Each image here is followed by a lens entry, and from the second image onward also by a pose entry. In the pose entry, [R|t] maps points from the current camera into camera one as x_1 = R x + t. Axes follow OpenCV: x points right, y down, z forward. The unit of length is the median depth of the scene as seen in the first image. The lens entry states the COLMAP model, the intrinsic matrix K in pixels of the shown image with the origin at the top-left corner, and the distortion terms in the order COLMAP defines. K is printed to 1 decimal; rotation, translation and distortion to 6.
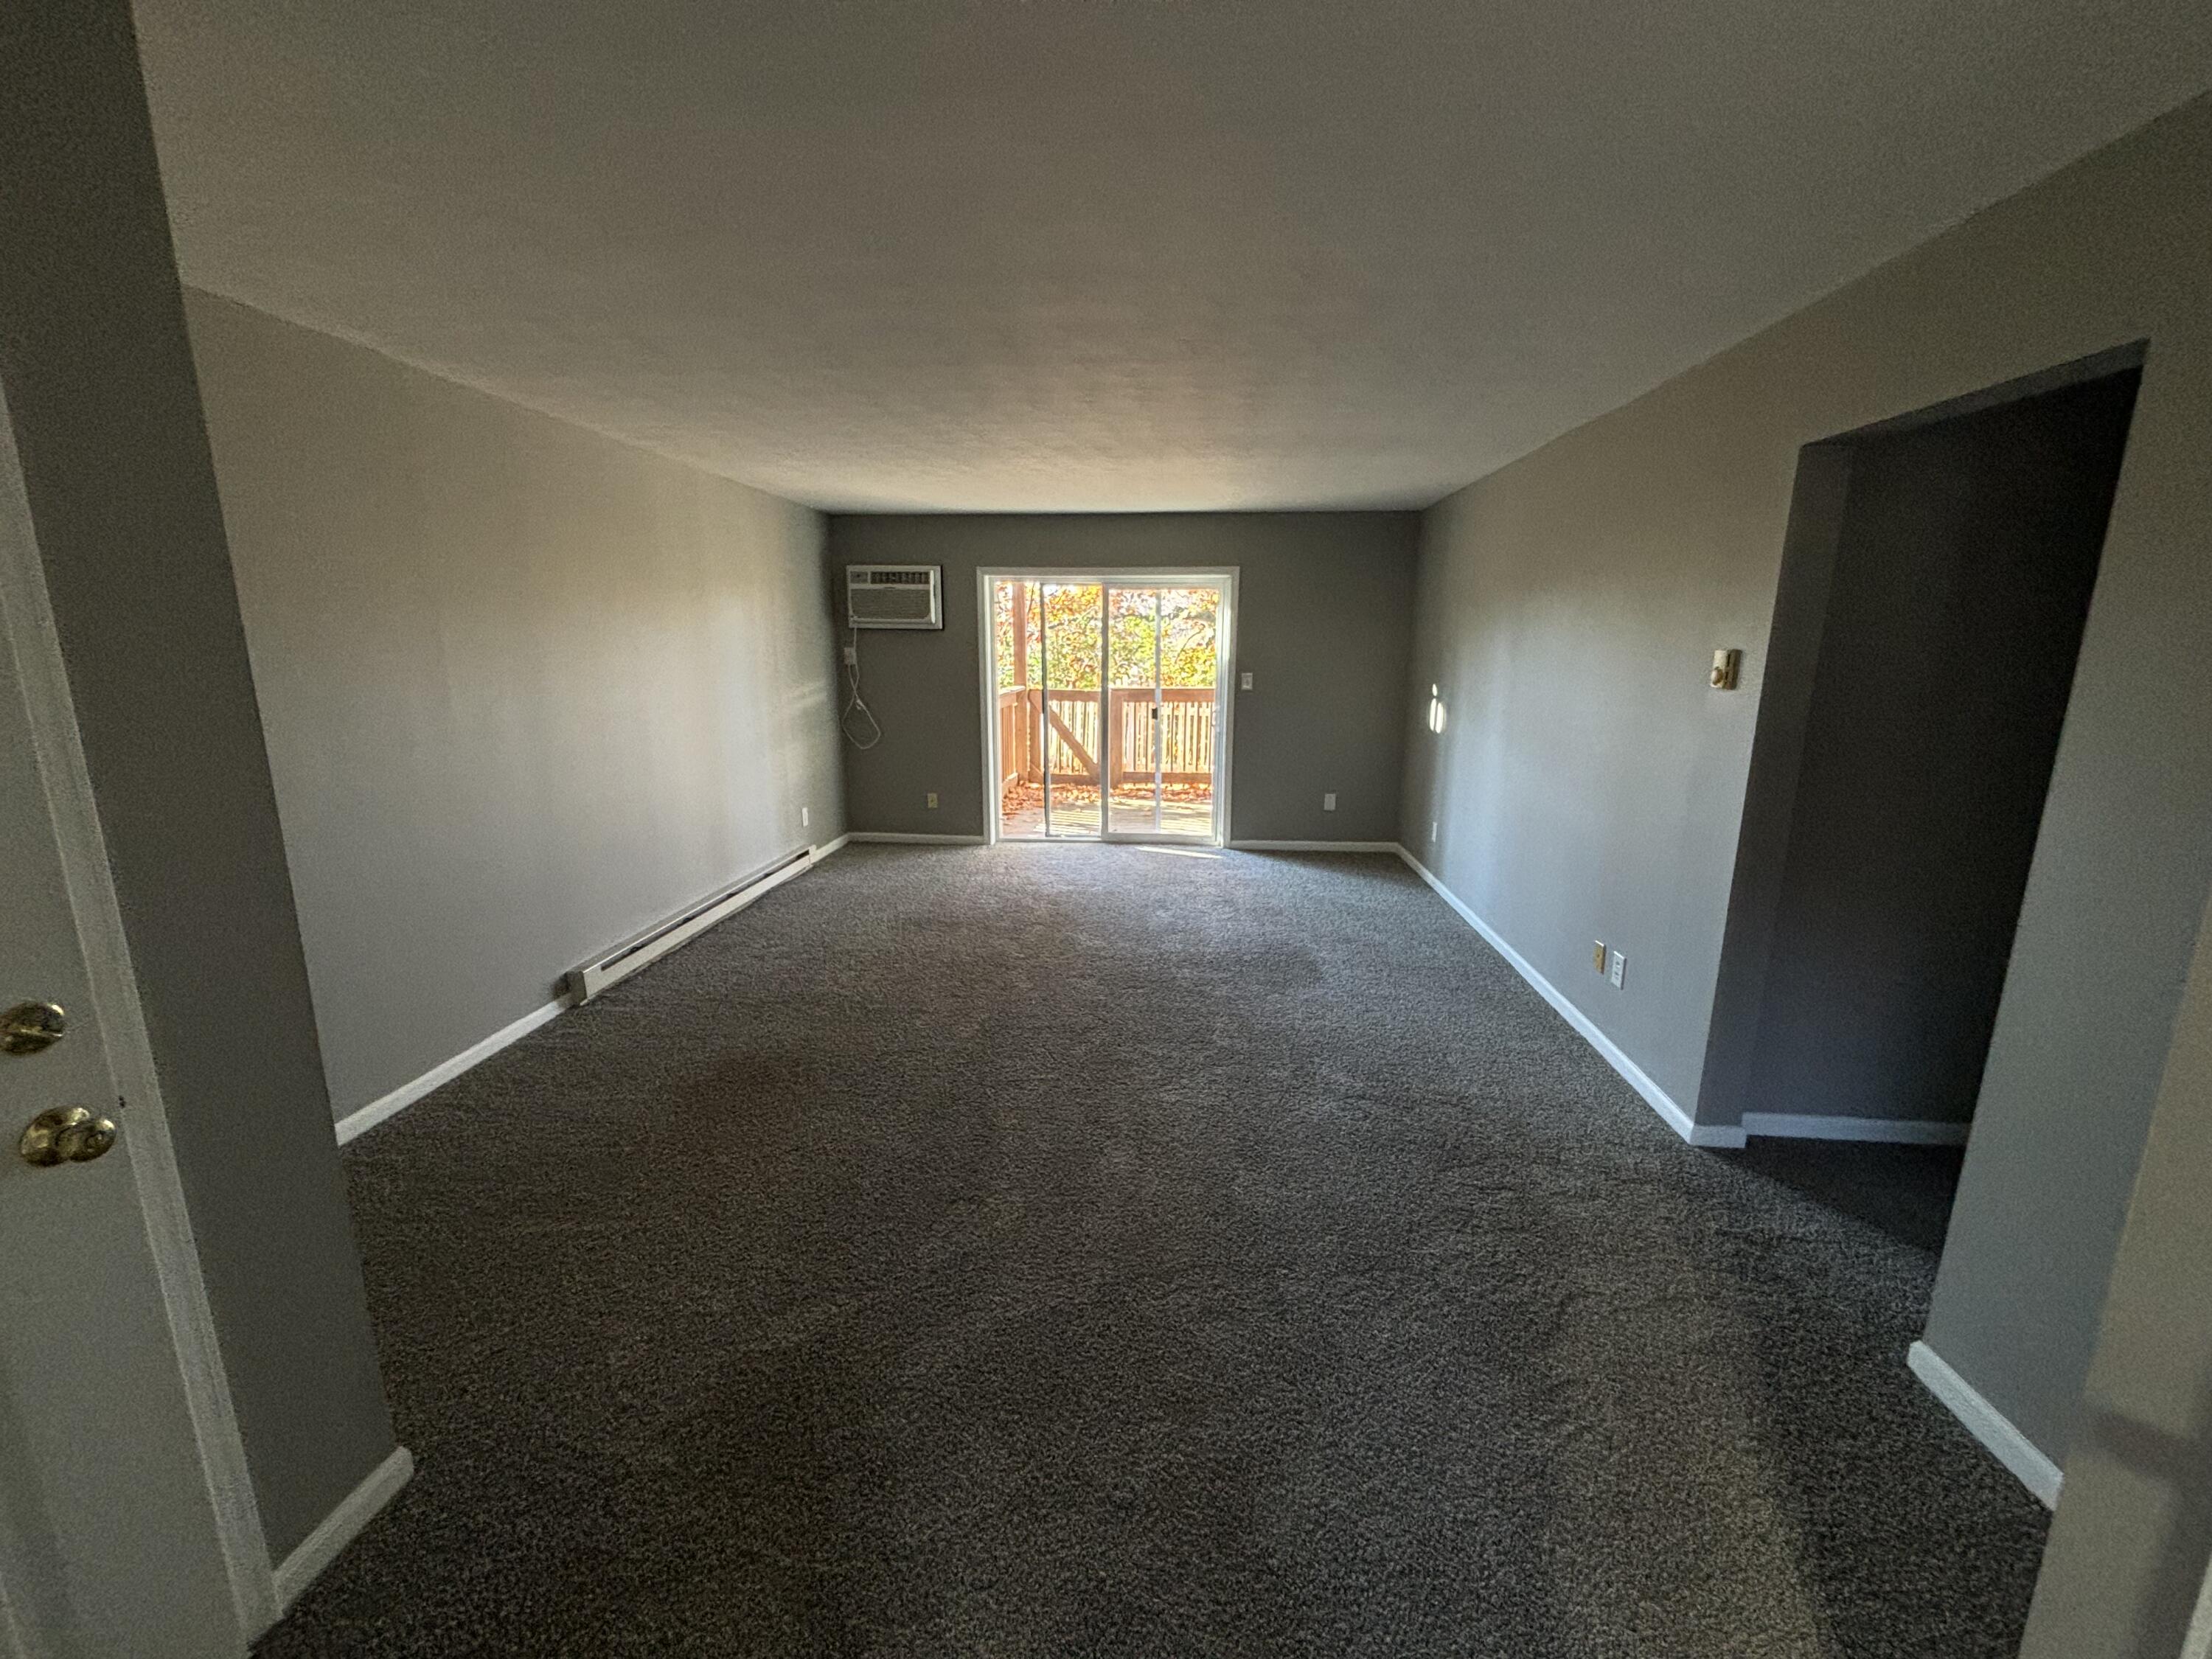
lens RADIAL K [[907.0, 0, 1106.0], [0, 907.0, 829.5], [0, 0, 1]] dist [0.000036, -0.000014]
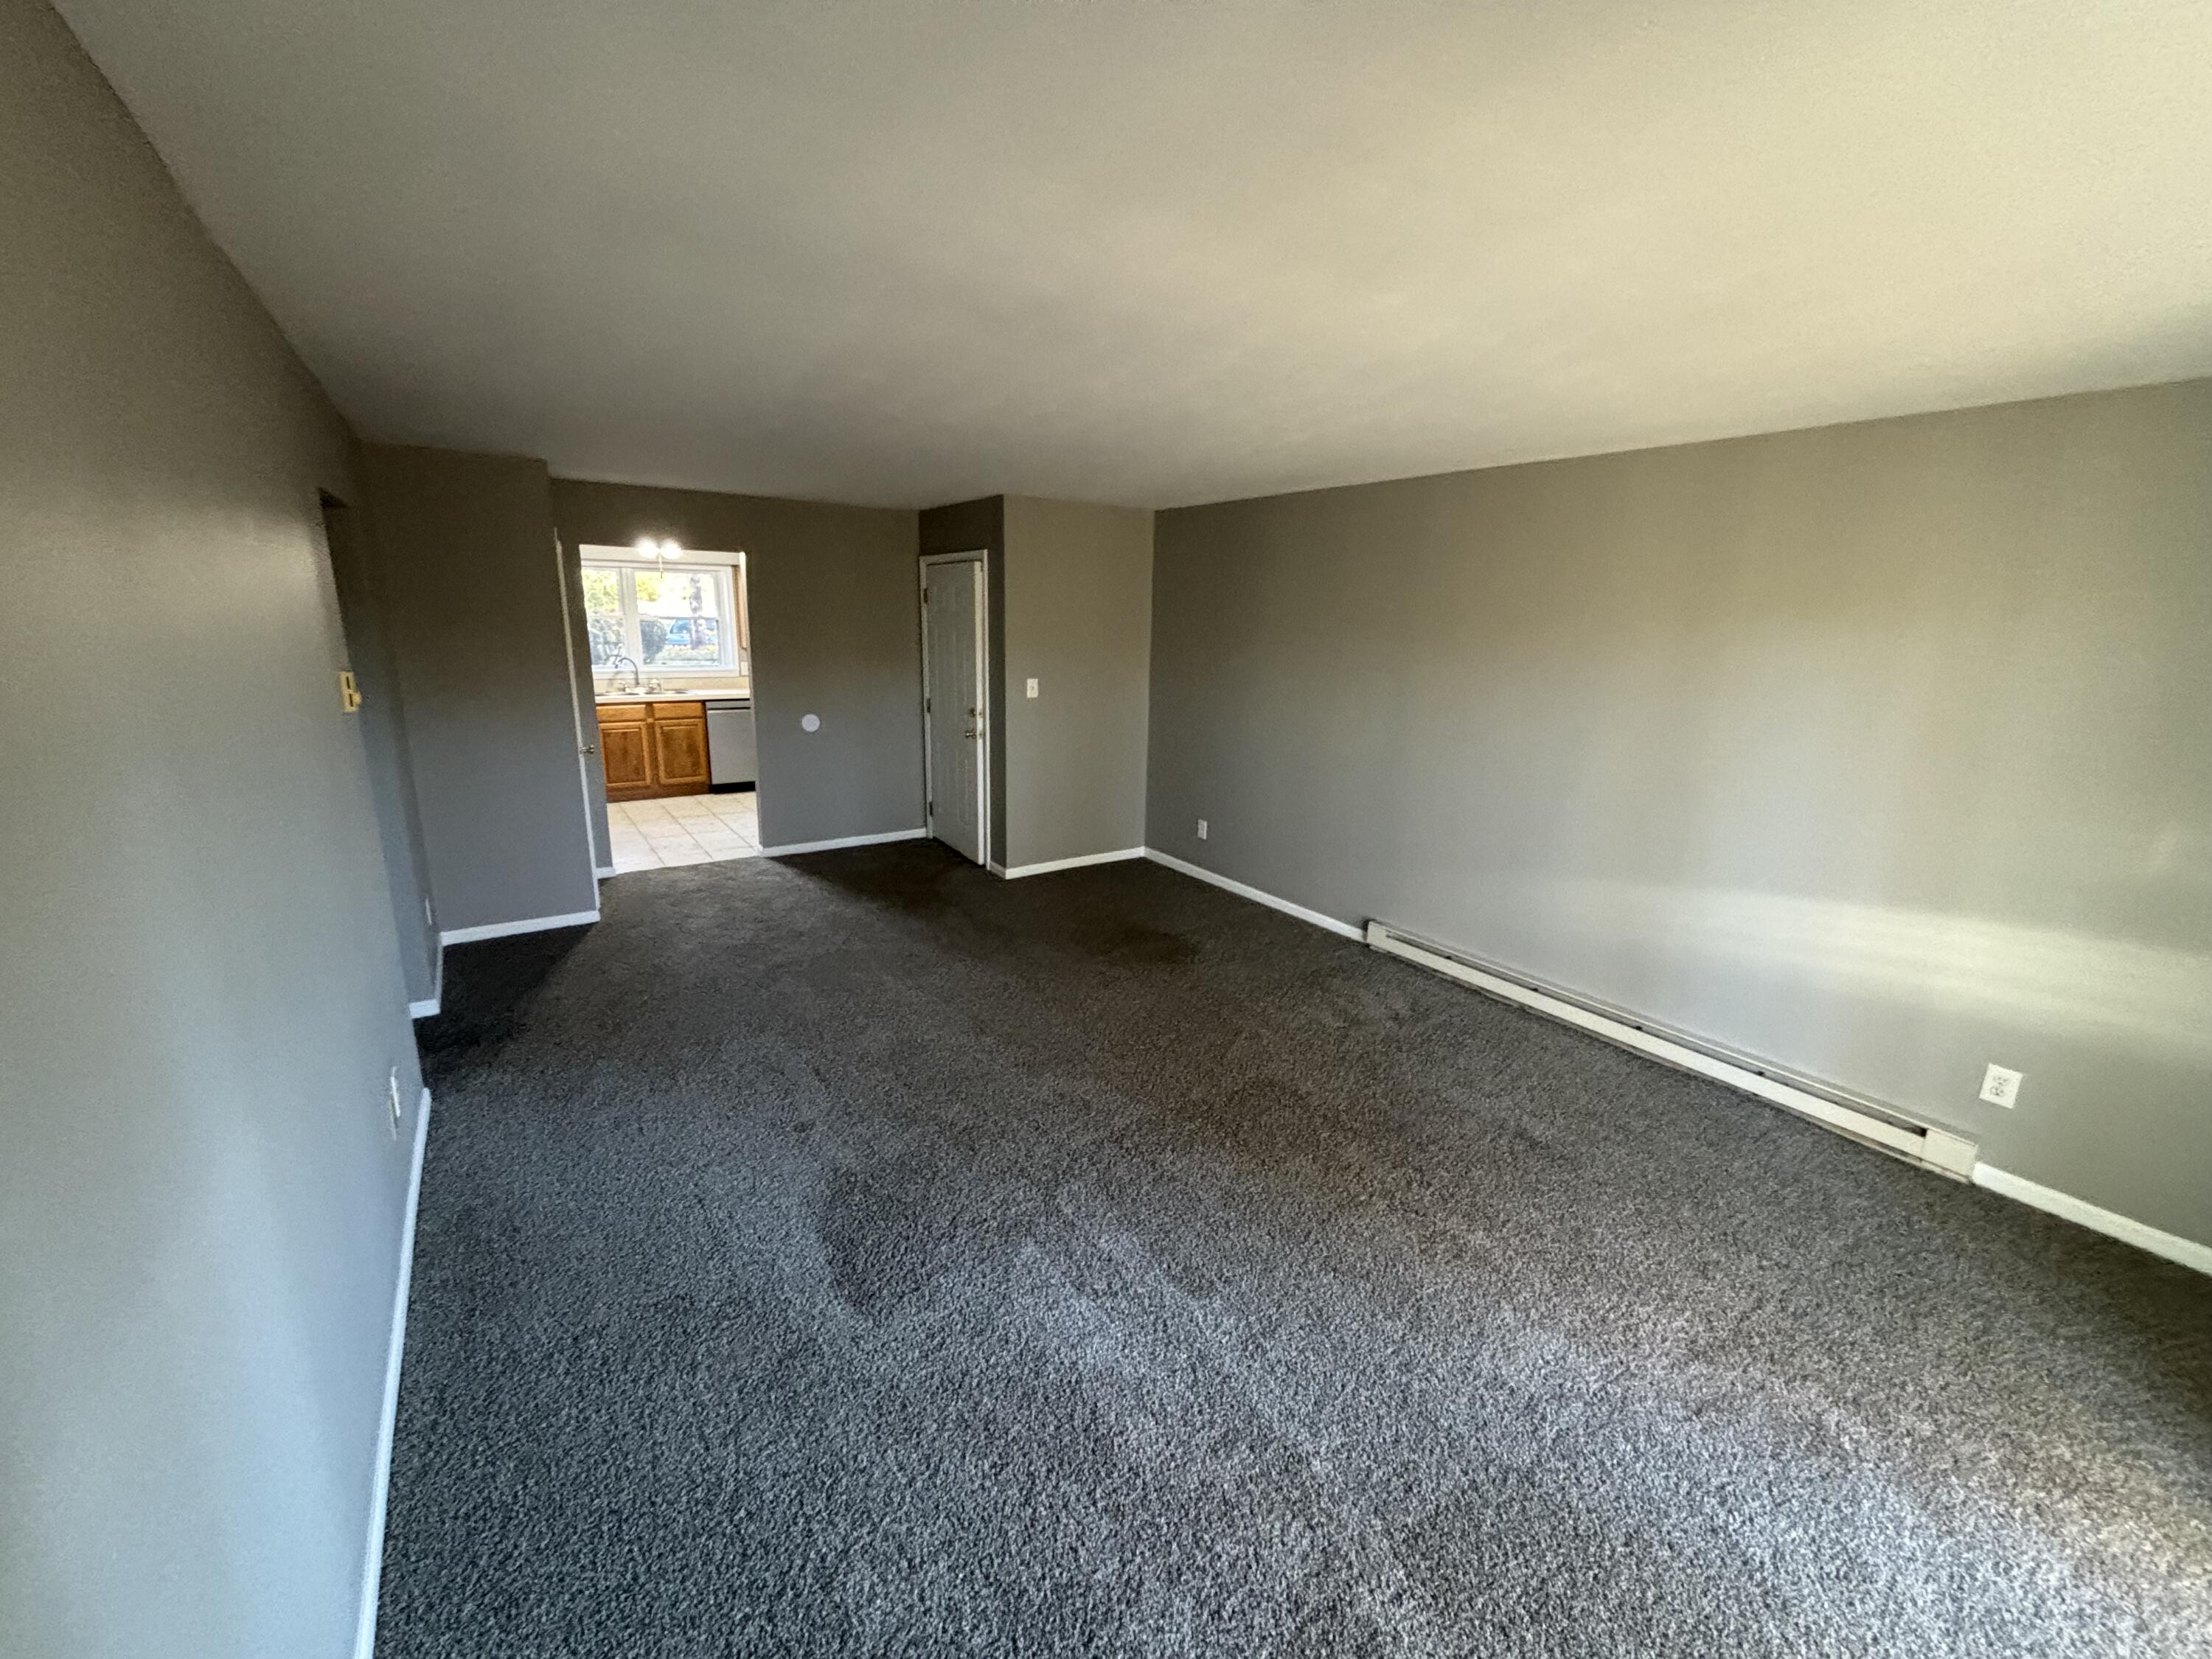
lens RADIAL K [[907.0, 0, 1106.0], [0, 907.0, 829.5], [0, 0, 1]] dist [0.000036, -0.000014]
pose [[-0.781007, 0.121397, -0.612609, 0.306599], [-0.156836, 0.911365, 0.380548, -0.253770], [0.604508, 0.393290, -0.692743, 1.079319]]
